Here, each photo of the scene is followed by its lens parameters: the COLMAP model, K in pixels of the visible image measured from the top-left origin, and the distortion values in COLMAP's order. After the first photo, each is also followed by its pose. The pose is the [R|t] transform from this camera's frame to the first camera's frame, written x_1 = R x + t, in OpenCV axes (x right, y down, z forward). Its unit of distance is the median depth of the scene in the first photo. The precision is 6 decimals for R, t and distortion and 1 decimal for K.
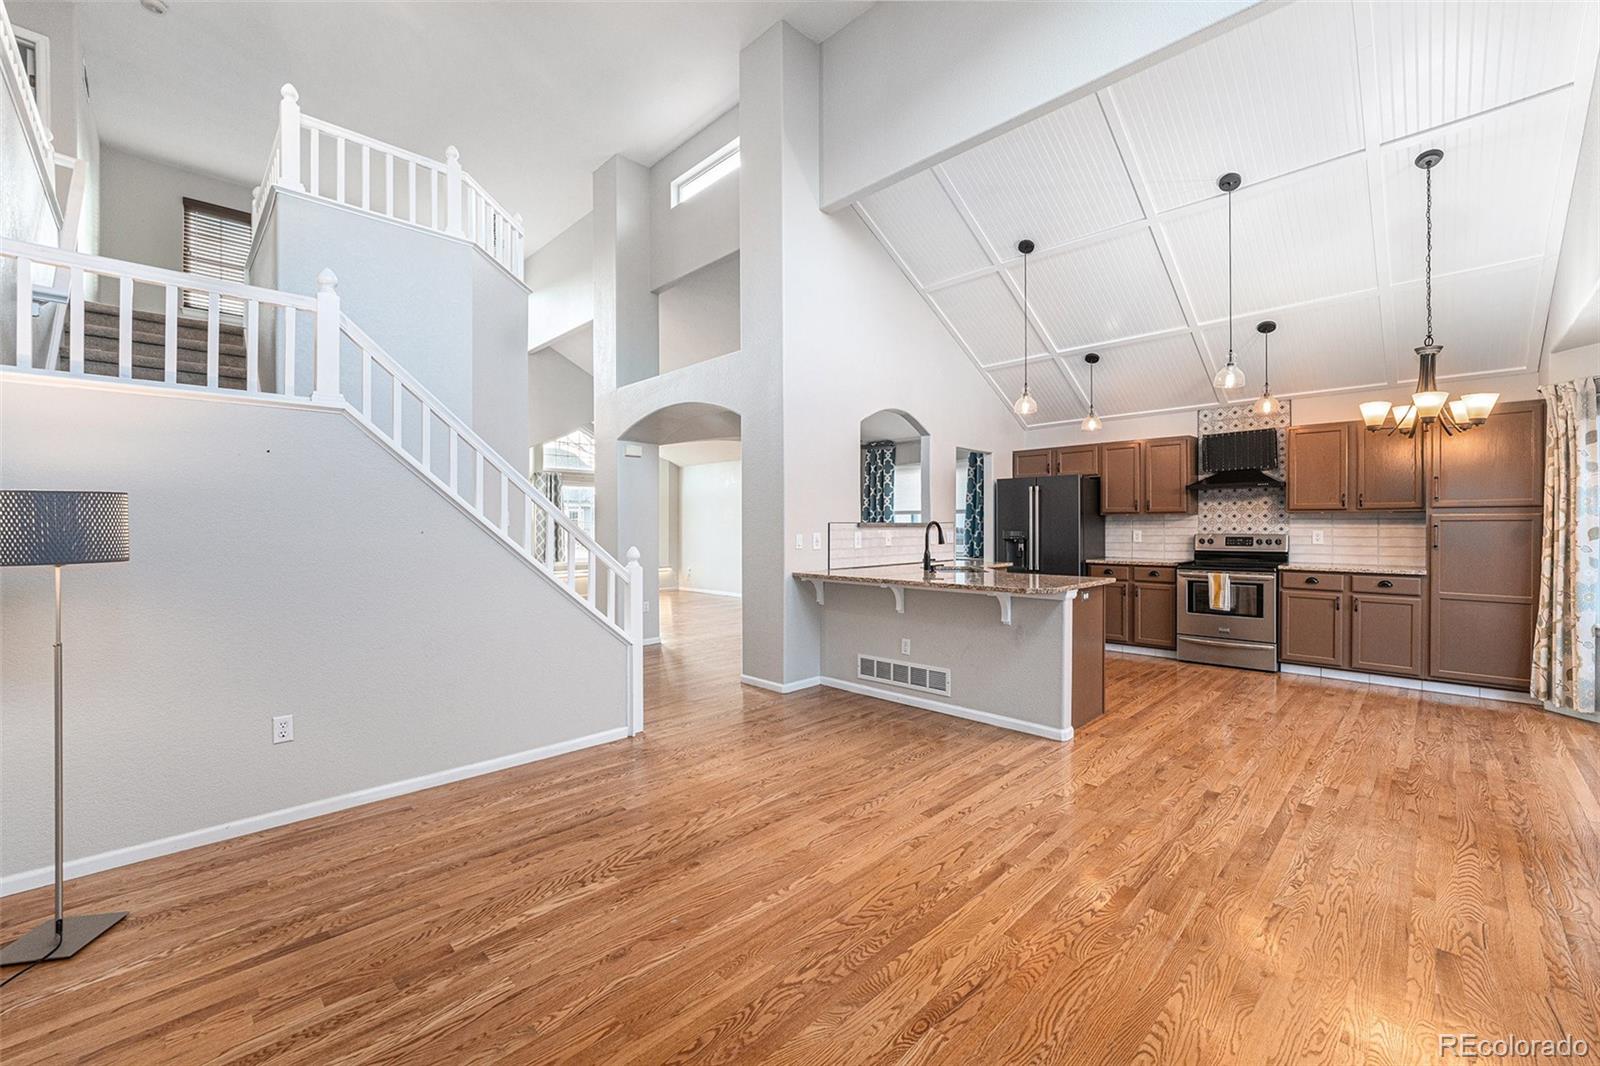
lens RADIAL K [[652.7, 0, 800.4], [0, 652.7, 527.9], [0, 0, 1]] dist [-0.011902, 0.000252]
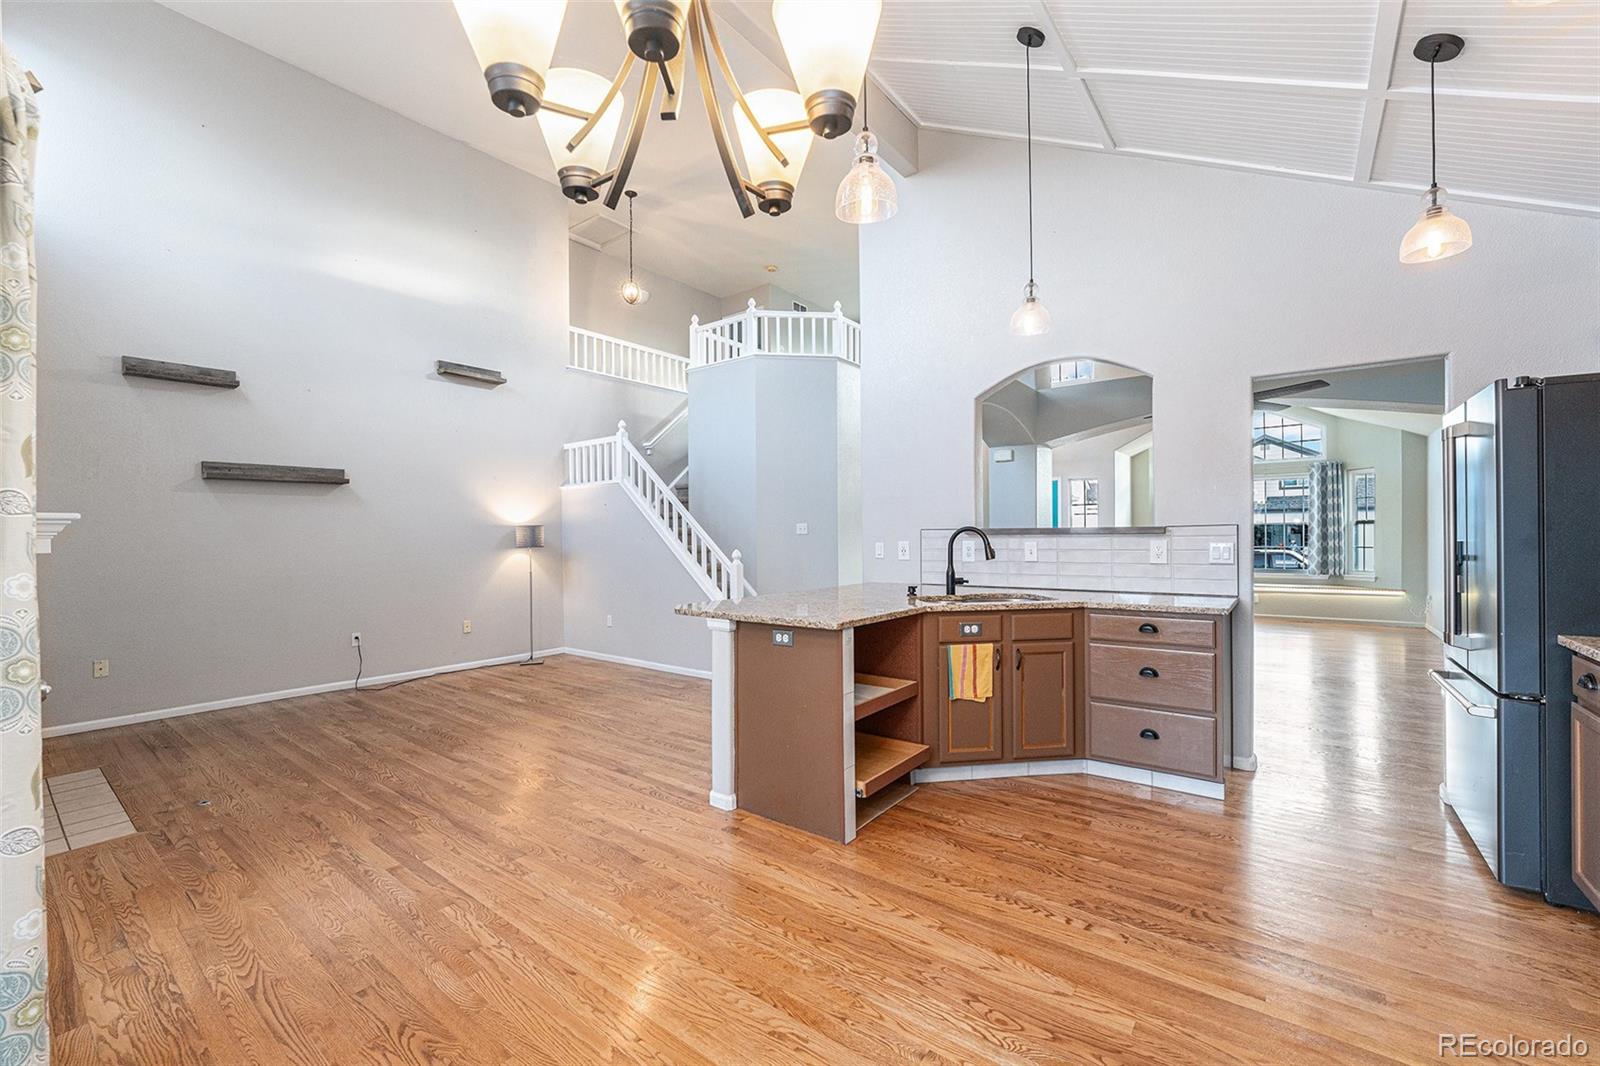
lens RADIAL K [[652.7, 0, 800.2], [0, 652.7, 534.8], [0, 0, 1]] dist [-0.011902, 0.000252]
pose [[0.129535, 0.004456, -0.991565, 1.528247], [0.009652, 0.999937, 0.005755, -0.012998], [0.991528, -0.010316, 0.129484, 1.262626]]
